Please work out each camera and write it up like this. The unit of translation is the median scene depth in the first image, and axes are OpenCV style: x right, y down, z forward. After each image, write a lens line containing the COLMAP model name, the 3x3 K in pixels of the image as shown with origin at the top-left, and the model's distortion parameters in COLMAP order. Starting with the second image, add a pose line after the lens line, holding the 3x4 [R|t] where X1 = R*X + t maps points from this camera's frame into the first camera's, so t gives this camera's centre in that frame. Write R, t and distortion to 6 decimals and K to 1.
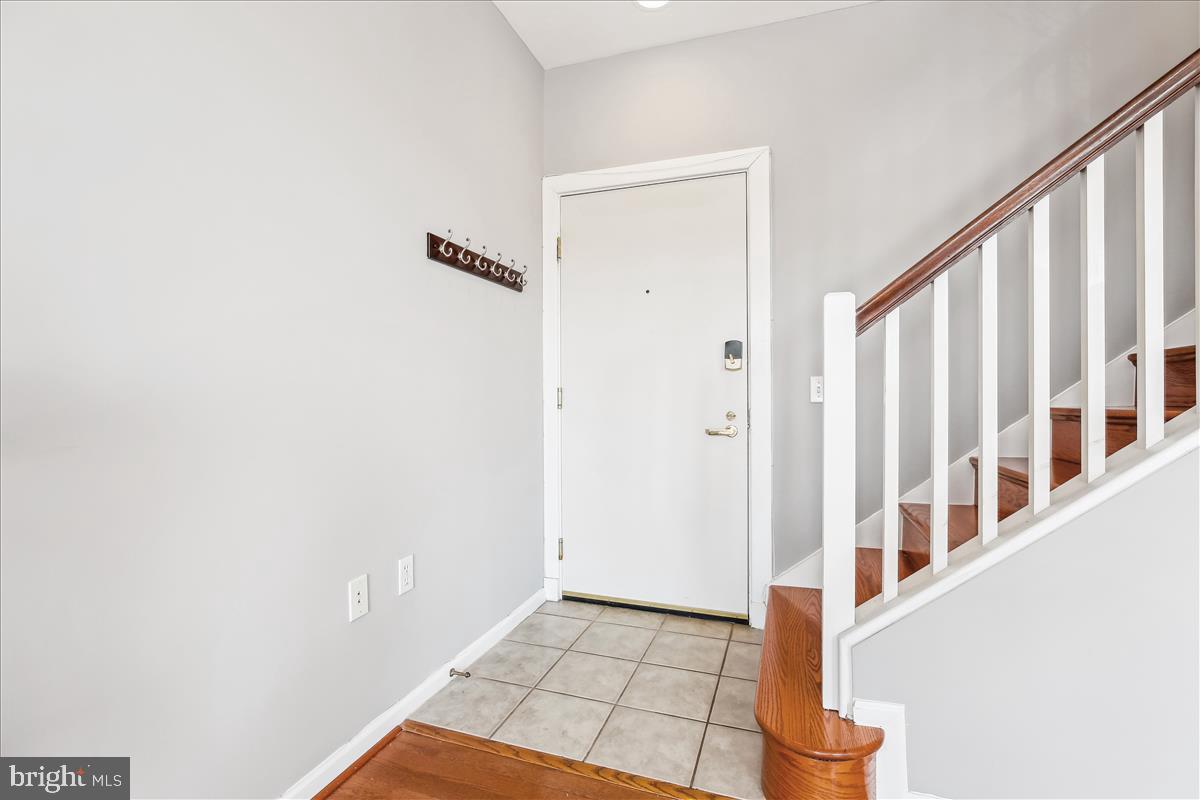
lens RADIAL K [[547.8, 0, 605.2], [0, 547.8, 397.9], [0, 0, 1]] dist [-0.015612, 0.003774]
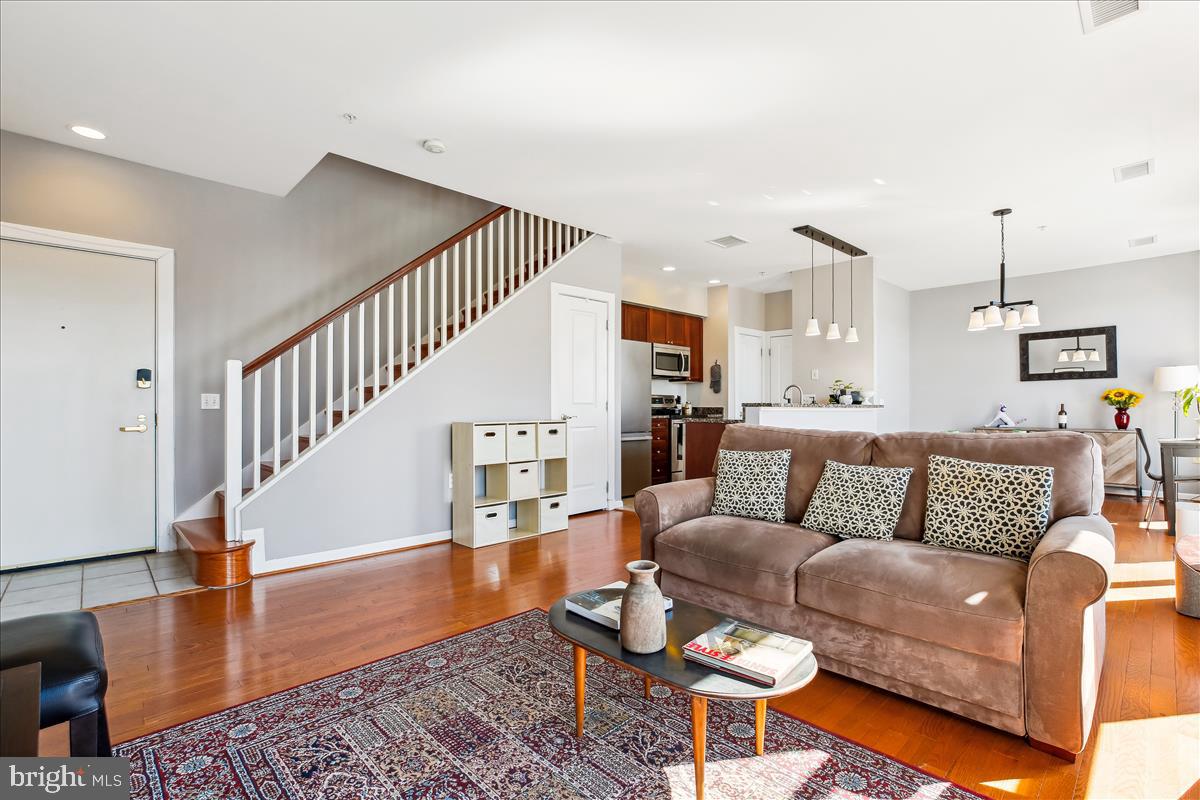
lens RADIAL K [[547.8, 0, 610.5], [0, 547.8, 402.2], [0, 0, 1]] dist [-0.015612, 0.003774]
pose [[0.466252, 0.008013, 0.884616, -0.646327], [0.006672, 0.999899, -0.012574, 0.020254], [-0.884627, 0.011765, 0.466151, -1.109576]]
